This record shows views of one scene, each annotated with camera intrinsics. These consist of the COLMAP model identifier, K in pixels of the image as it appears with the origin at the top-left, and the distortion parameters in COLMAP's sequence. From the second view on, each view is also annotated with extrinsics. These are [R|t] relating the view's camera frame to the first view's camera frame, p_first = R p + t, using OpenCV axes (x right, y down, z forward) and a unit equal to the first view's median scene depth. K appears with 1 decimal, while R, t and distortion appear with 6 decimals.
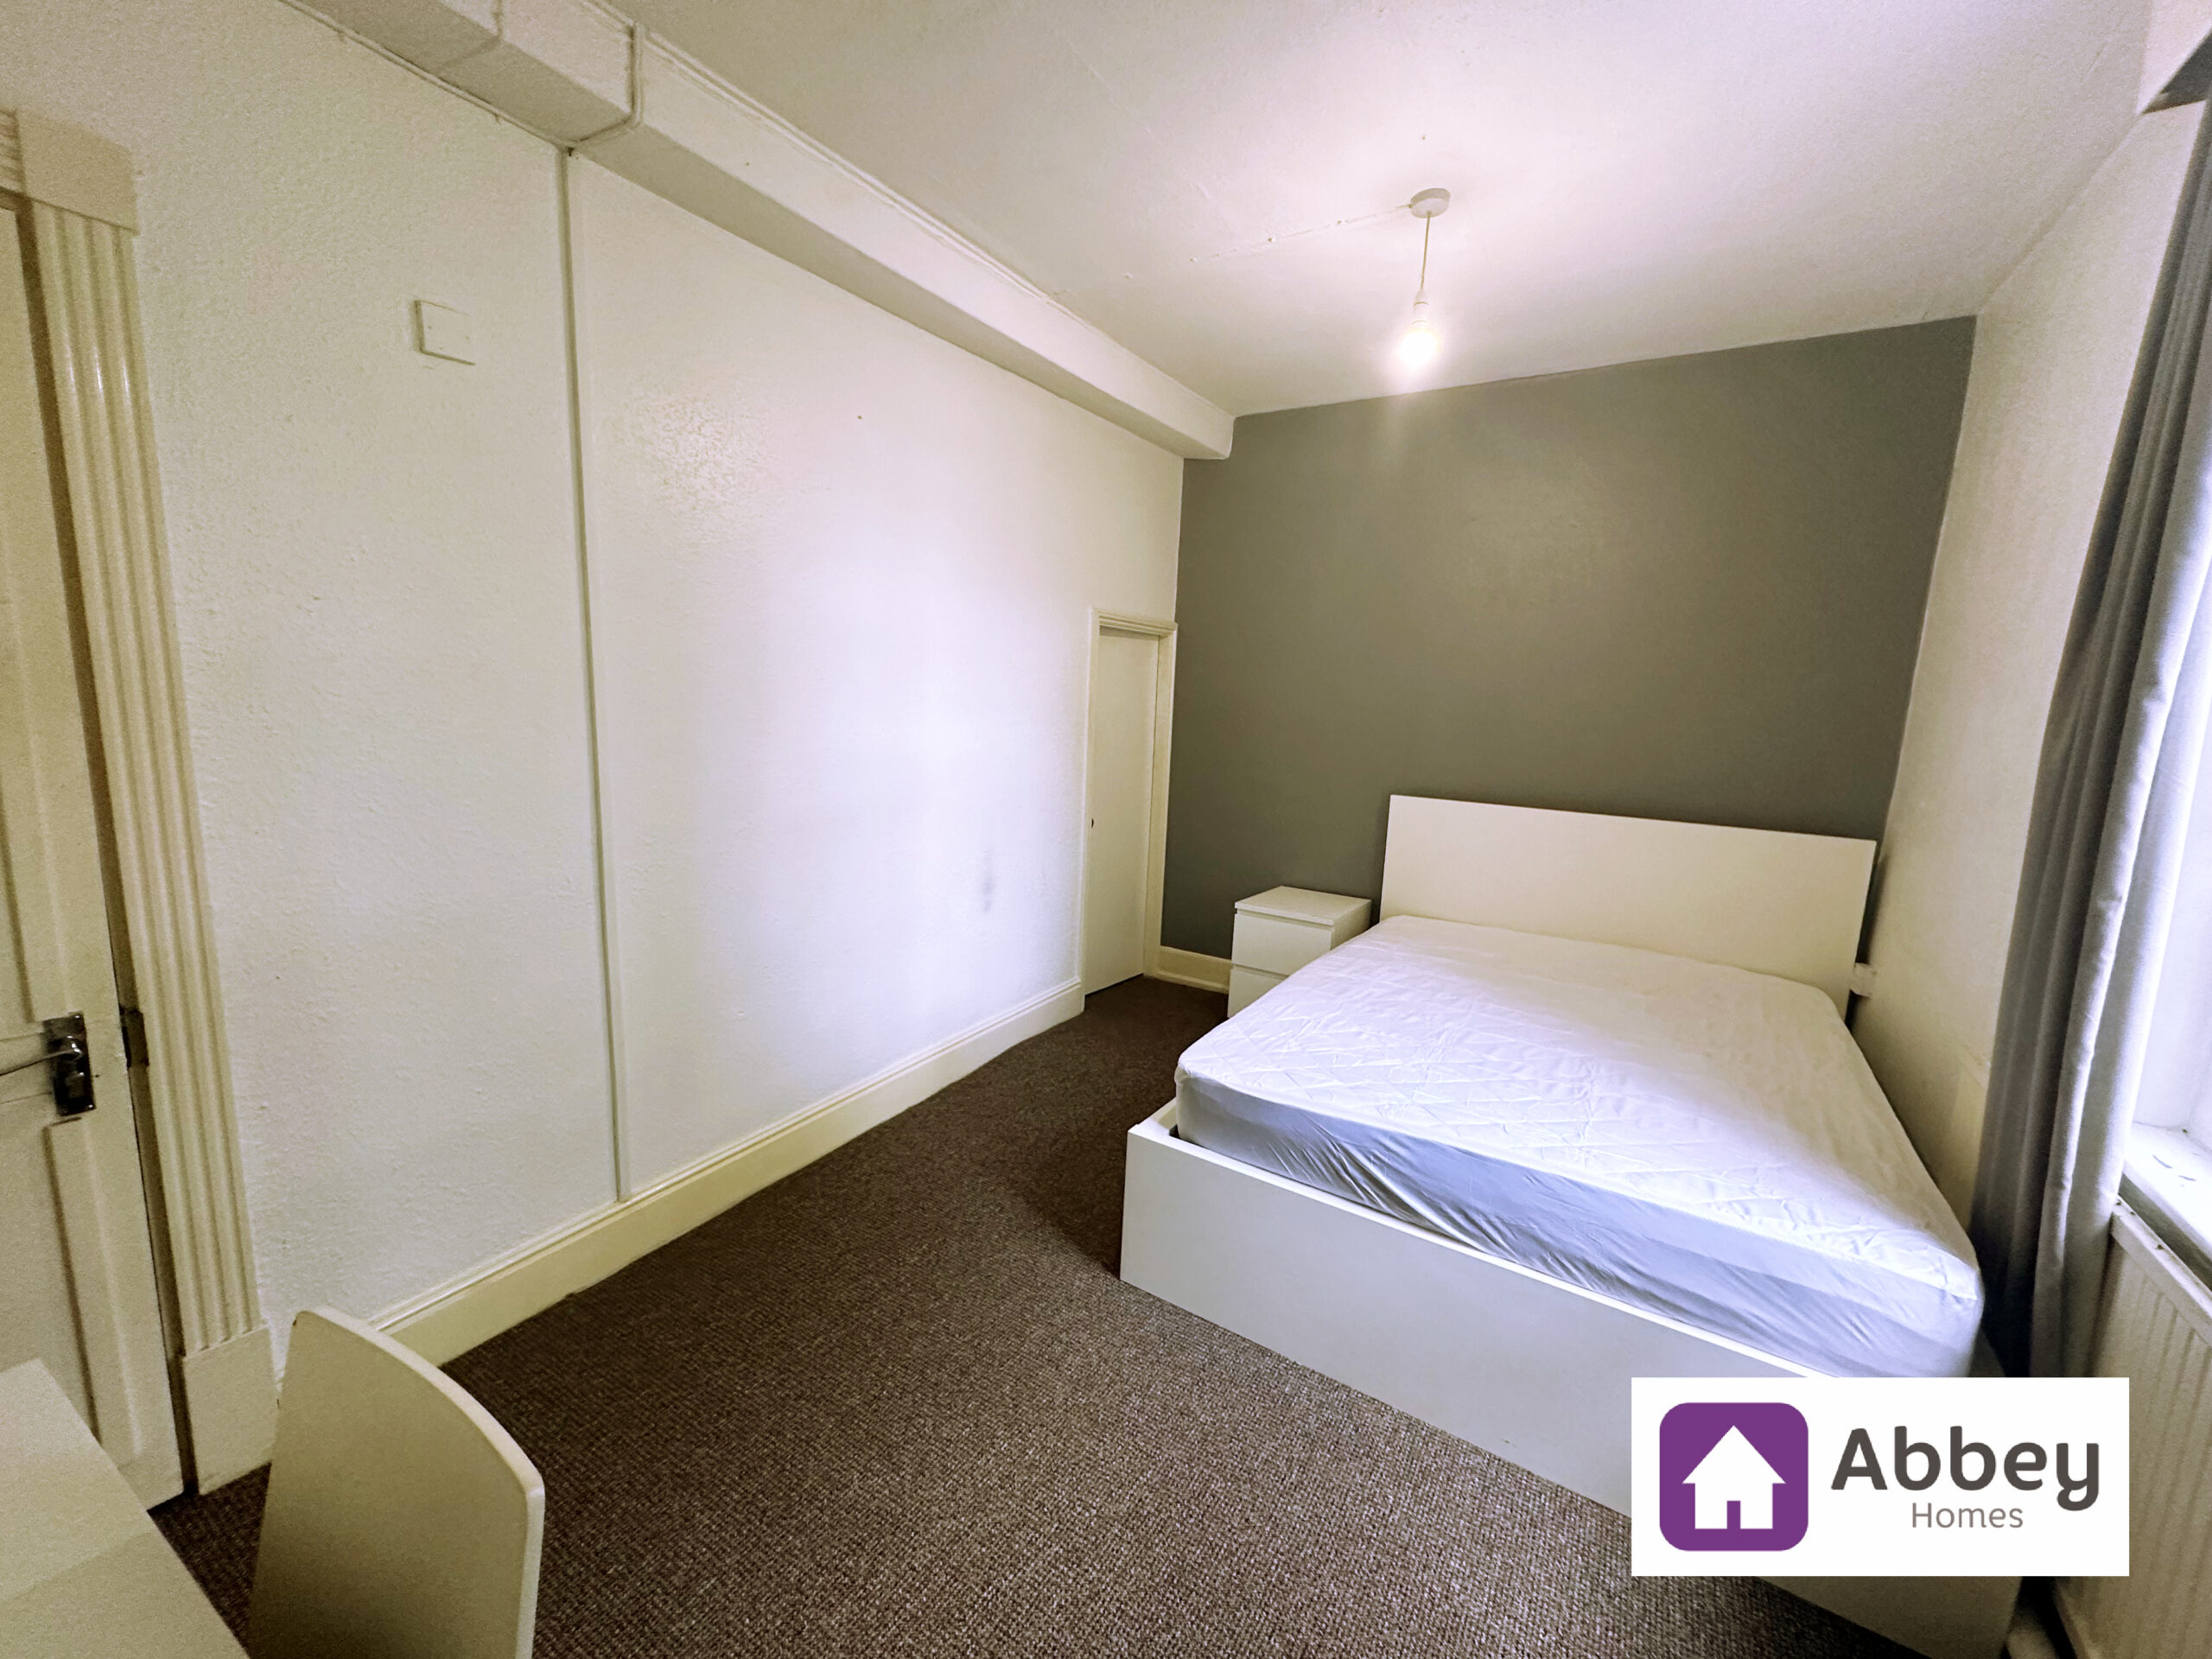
lens RADIAL K [[882.2, 0, 1101.4], [0, 882.2, 827.2], [0, 0, 1]] dist [0.001967, 0.000557]
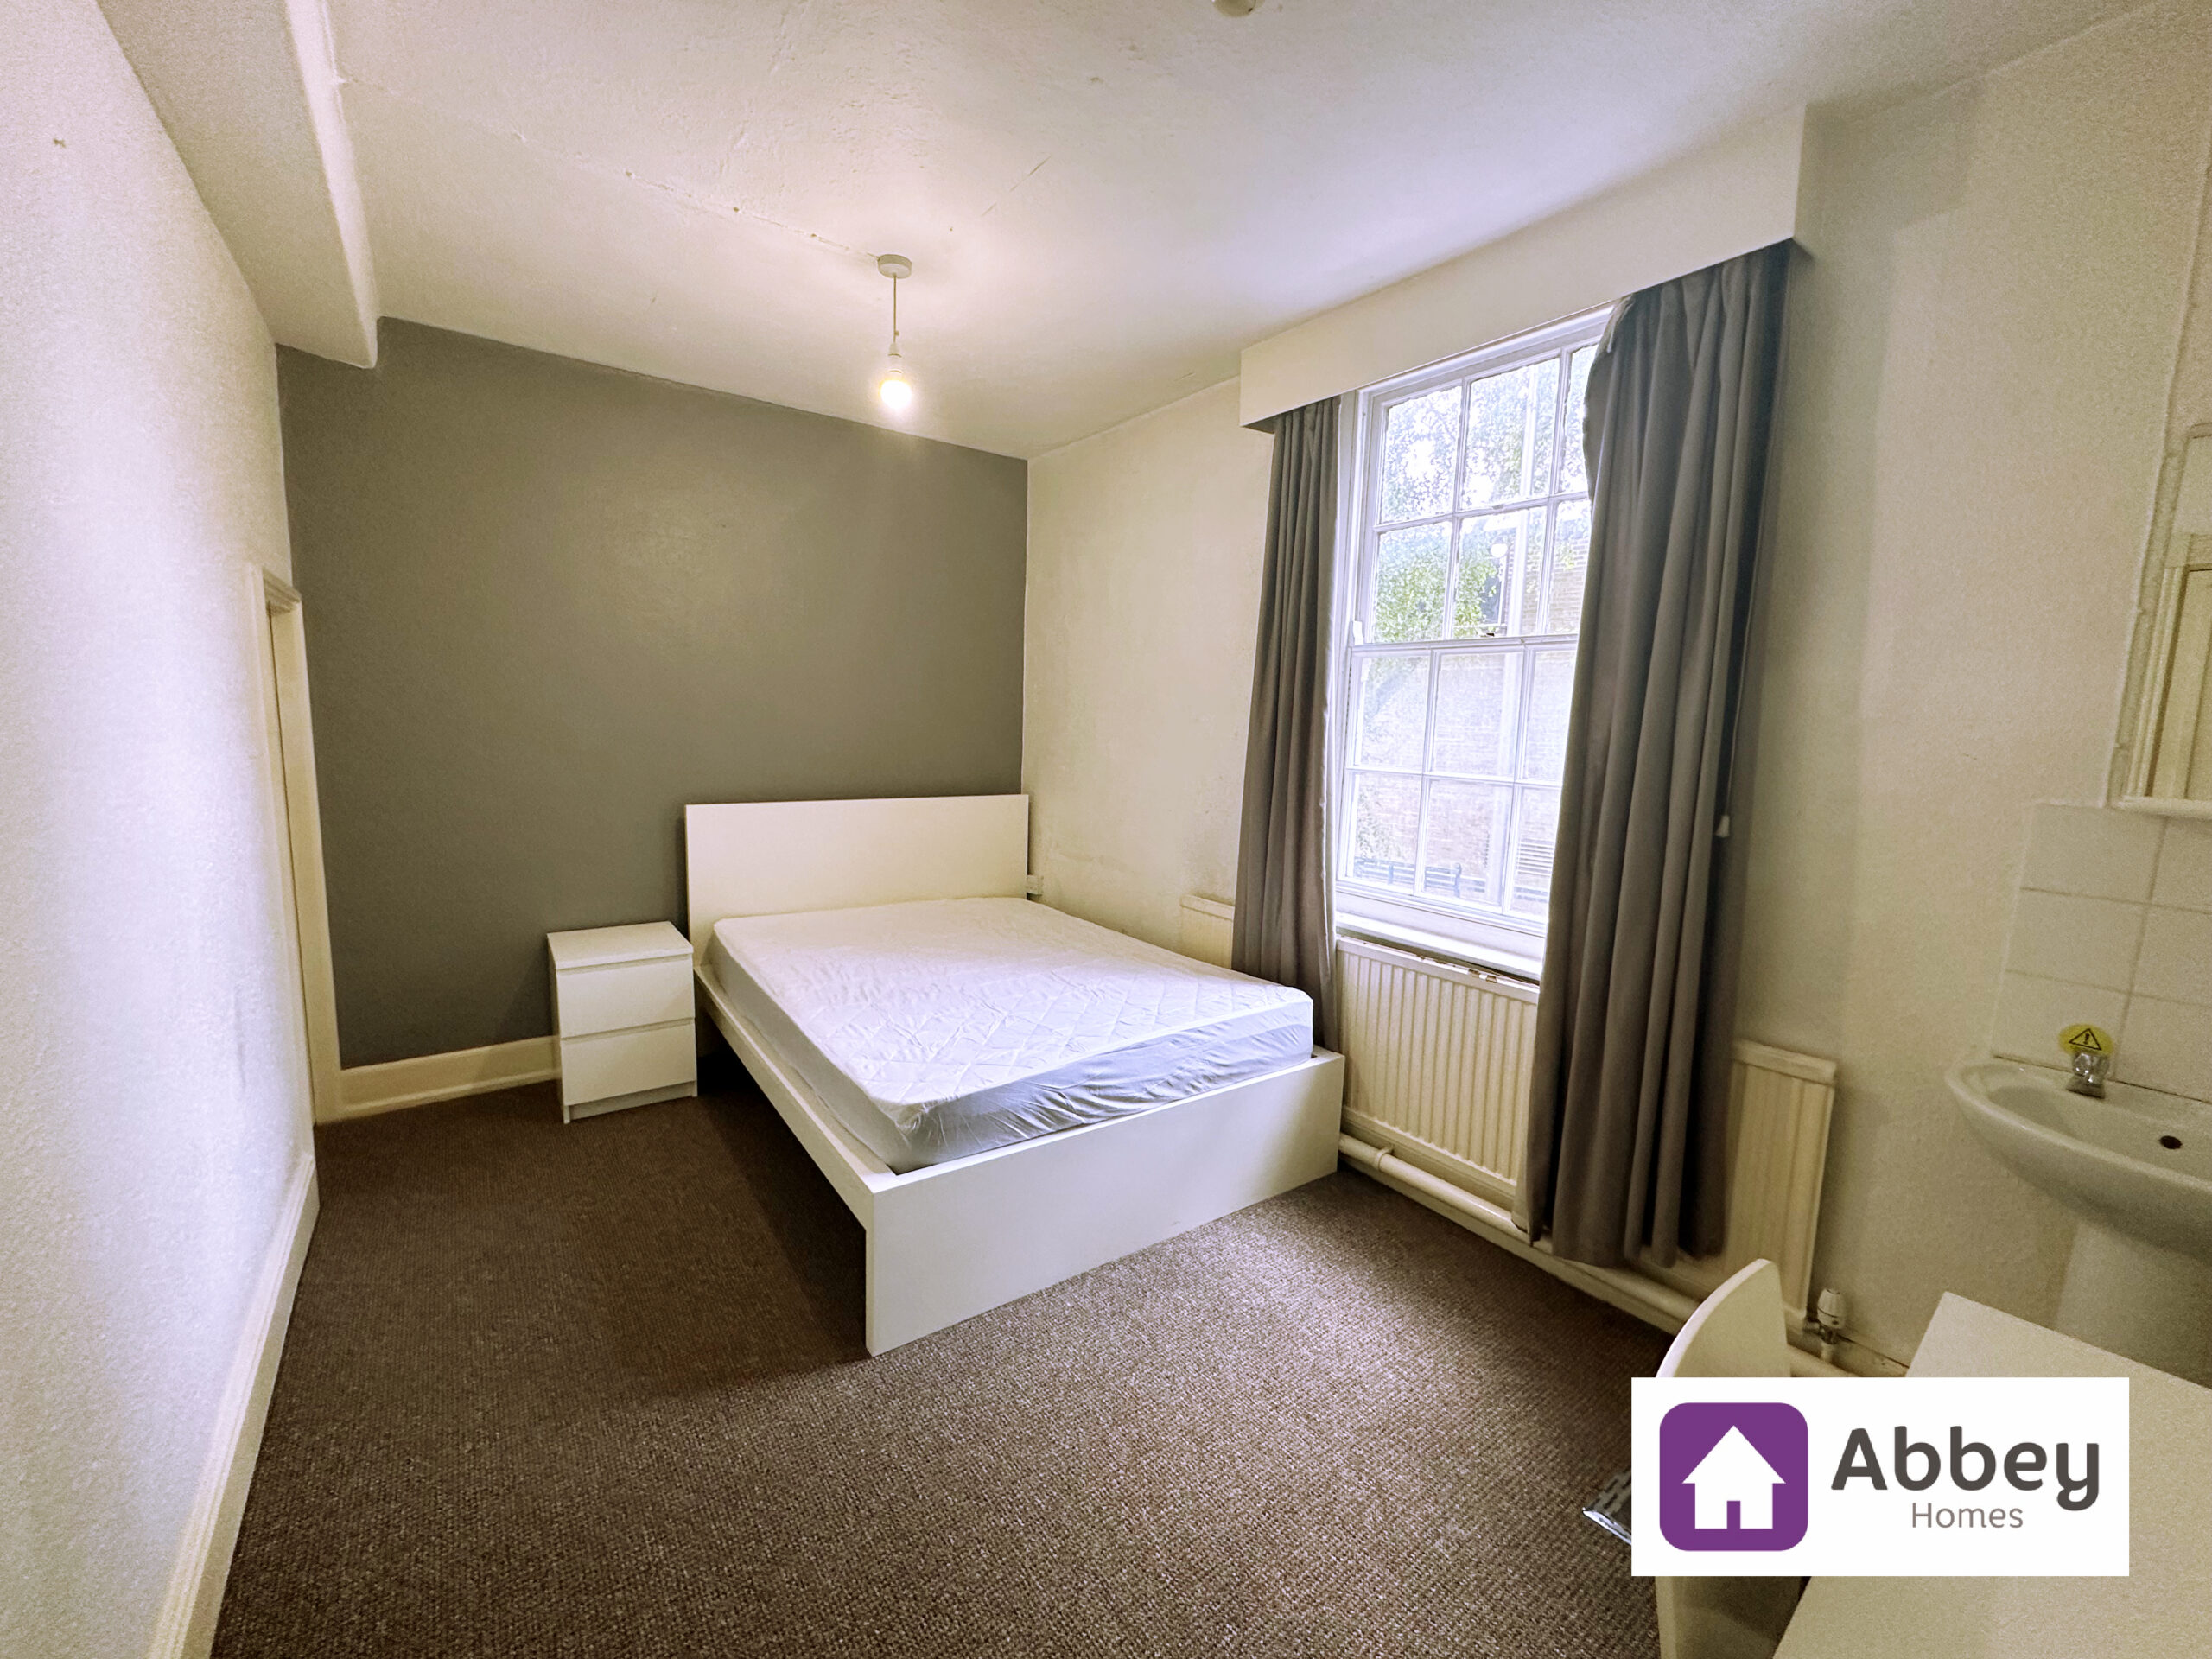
lens RADIAL K [[882.2, 0, 1108.7], [0, 882.2, 835.9], [0, 0, 1]] dist [0.001967, 0.000557]
pose [[0.368466, -0.153666, 0.916853, -0.655316], [0.129130, 0.985143, 0.113217, -0.092773], [-0.920629, 0.076676, 0.382835, 0.391046]]
